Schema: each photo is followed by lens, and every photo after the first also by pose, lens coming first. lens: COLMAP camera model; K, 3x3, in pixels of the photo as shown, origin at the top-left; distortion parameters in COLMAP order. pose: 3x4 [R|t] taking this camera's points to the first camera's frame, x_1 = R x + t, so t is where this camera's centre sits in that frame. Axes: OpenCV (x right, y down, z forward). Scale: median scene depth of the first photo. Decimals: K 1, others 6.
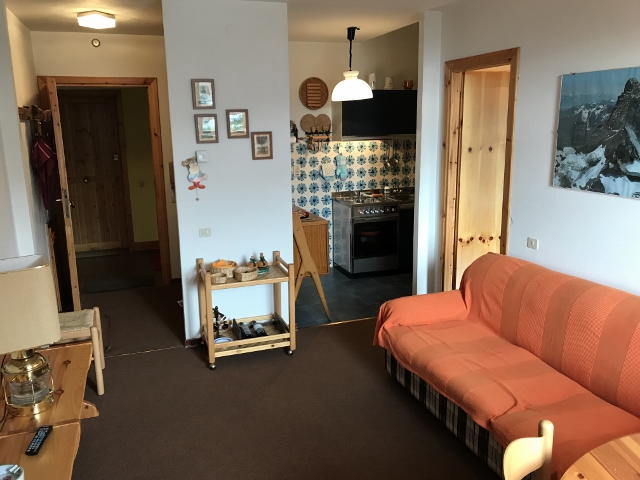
lens RADIAL K [[528.8, 0, 315.5], [0, 528.8, 235.6], [0, 0, 1]] dist [0.046306, -0.068466]
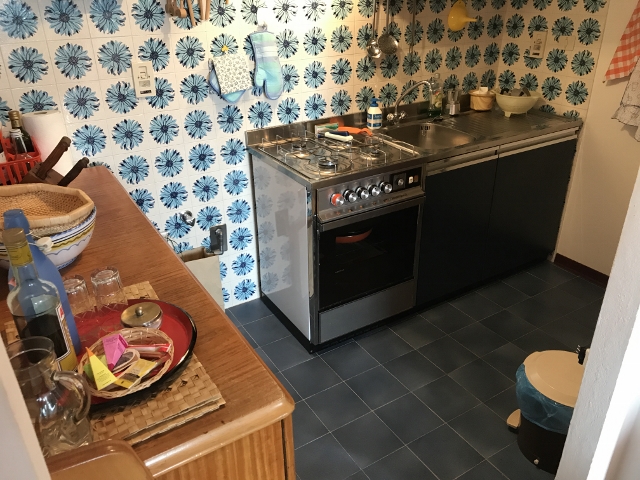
lens RADIAL K [[528.8, 0, 319.0], [0, 528.8, 237.1], [0, 0, 1]] dist [0.046306, -0.068466]
pose [[0.976889, -0.090700, 0.193549, 0.000726], [0.039422, 0.966425, 0.253907, -0.109347], [-0.210080, -0.240409, 0.947666, 0.627886]]
